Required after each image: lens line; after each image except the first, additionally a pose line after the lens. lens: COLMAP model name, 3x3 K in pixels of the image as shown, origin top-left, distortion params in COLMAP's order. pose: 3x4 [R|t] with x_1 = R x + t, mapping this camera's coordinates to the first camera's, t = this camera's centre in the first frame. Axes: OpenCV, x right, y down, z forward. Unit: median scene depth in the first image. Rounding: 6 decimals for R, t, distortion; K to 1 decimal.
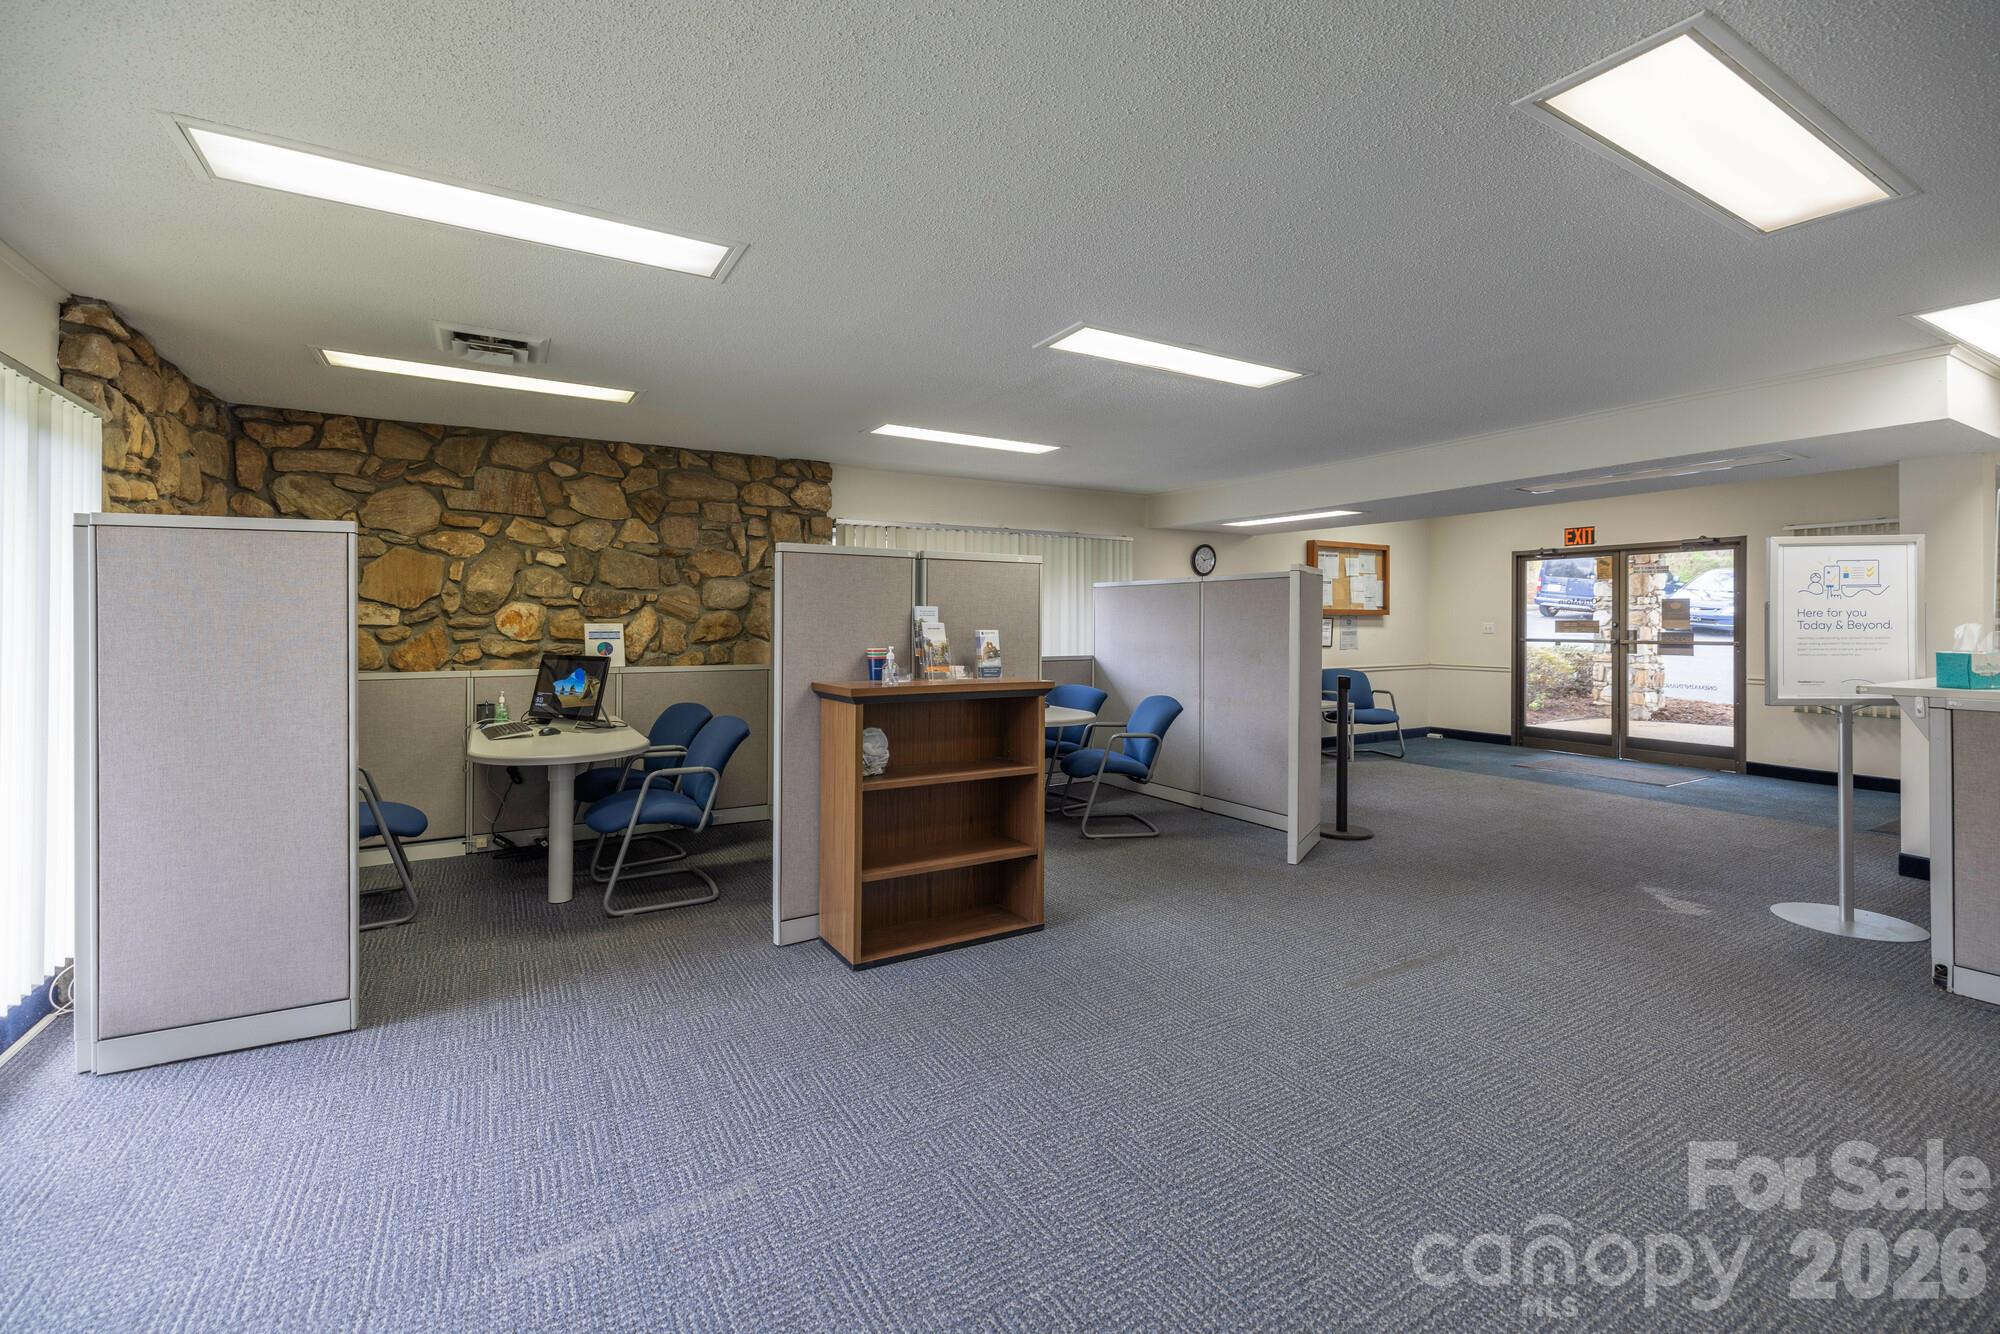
lens RADIAL K [[853.8, 0, 984.9], [0, 853.8, 622.9], [0, 0, 1]] dist [0.001017, 0.000062]
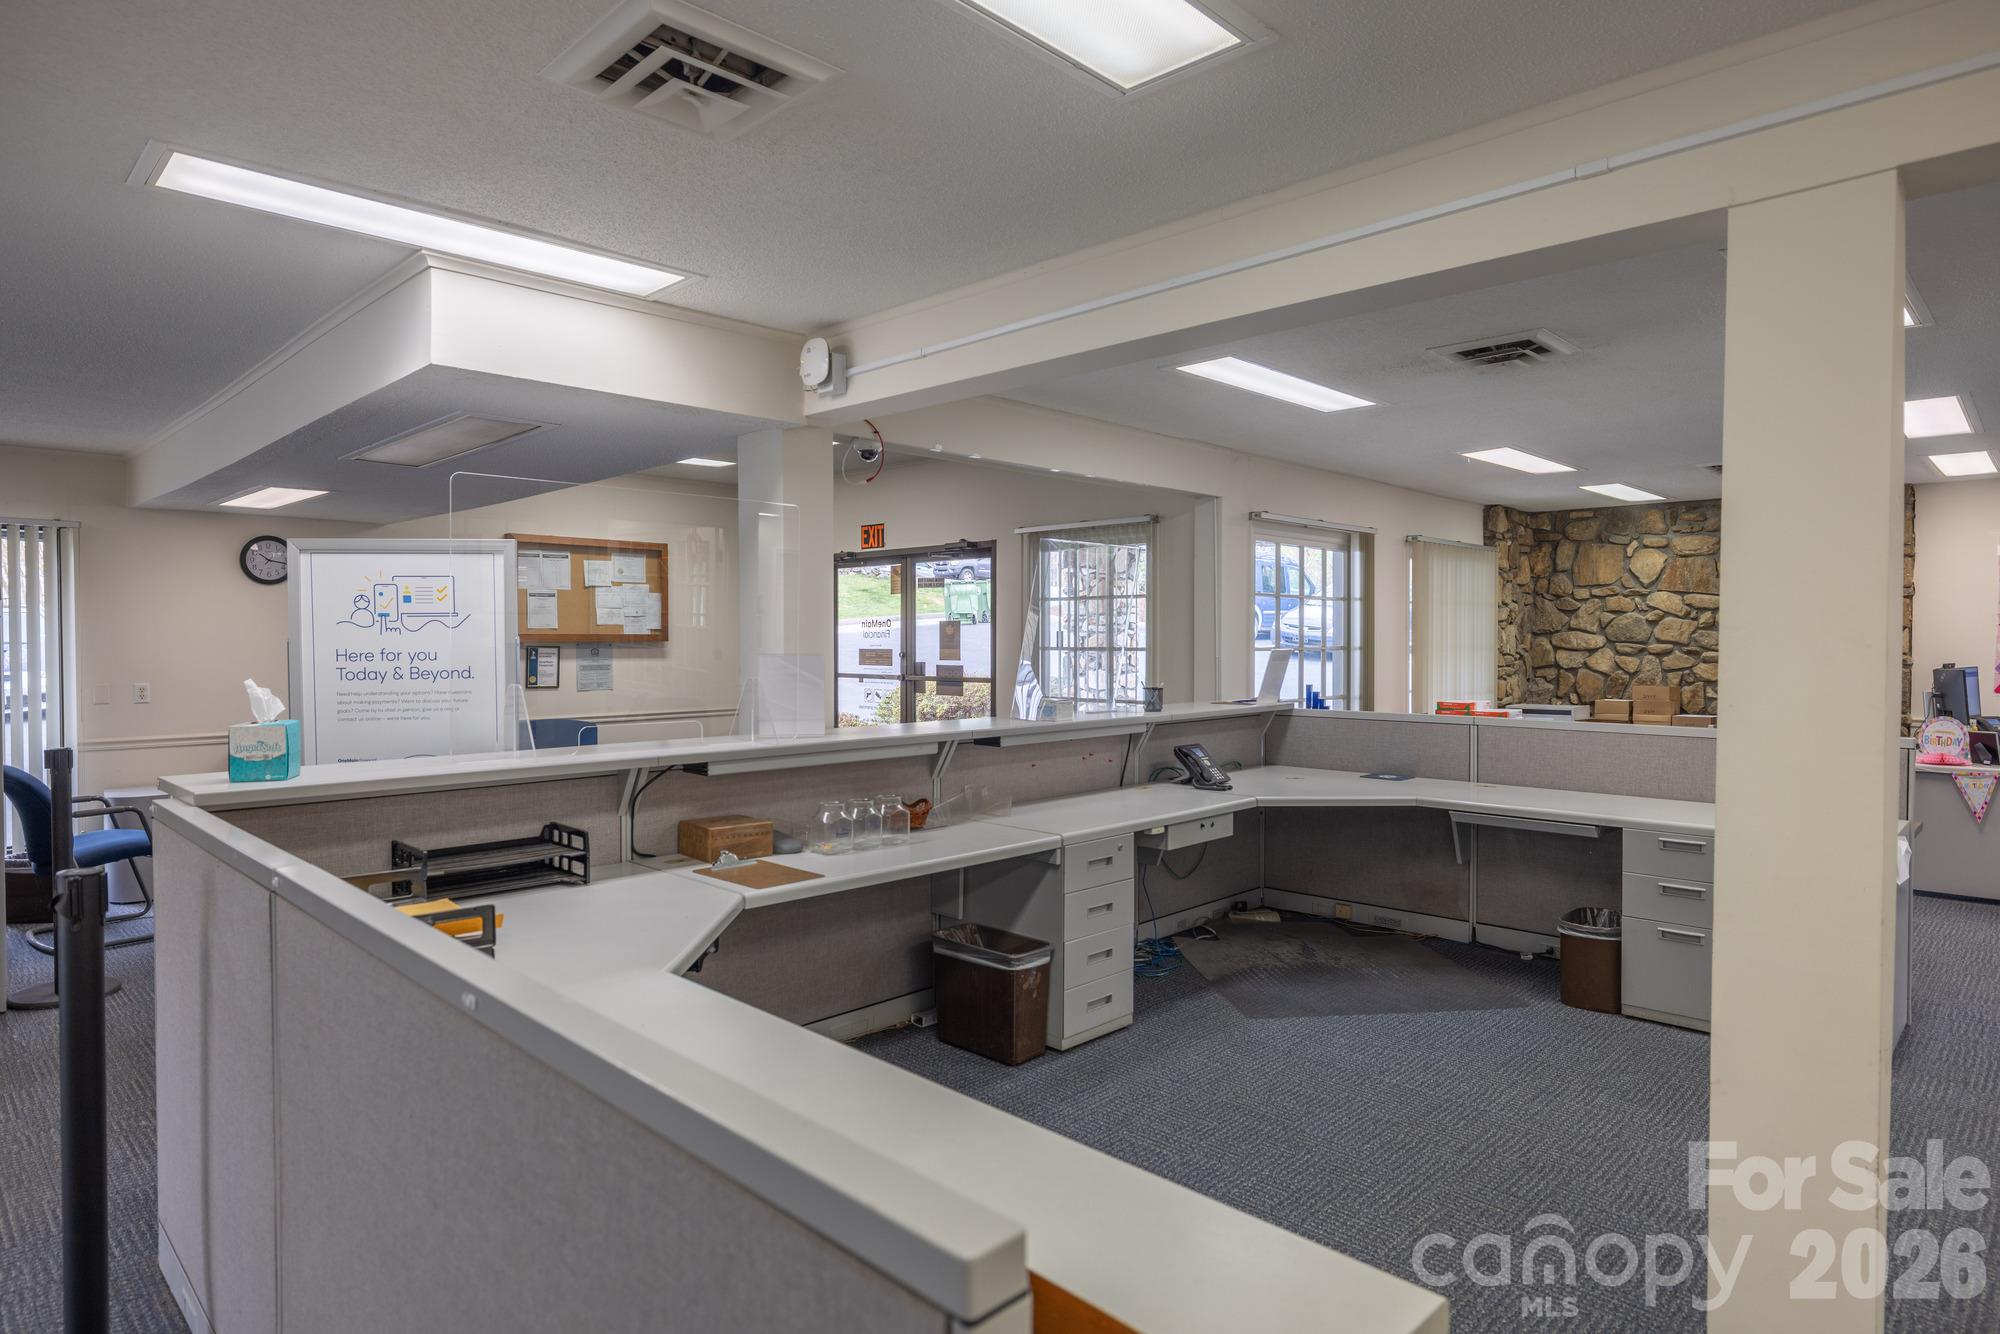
lens RADIAL K [[1134.0, 0, 1002.3], [0, 1134.0, 662.3], [0, 0, 1]] dist [-0.000720, -0.000247]
pose [[0.965613, -0.007155, 0.259884, 0.538635], [0.002311, 0.999818, 0.018940, -0.009595], [-0.259973, -0.017689, 0.965454, 0.013907]]
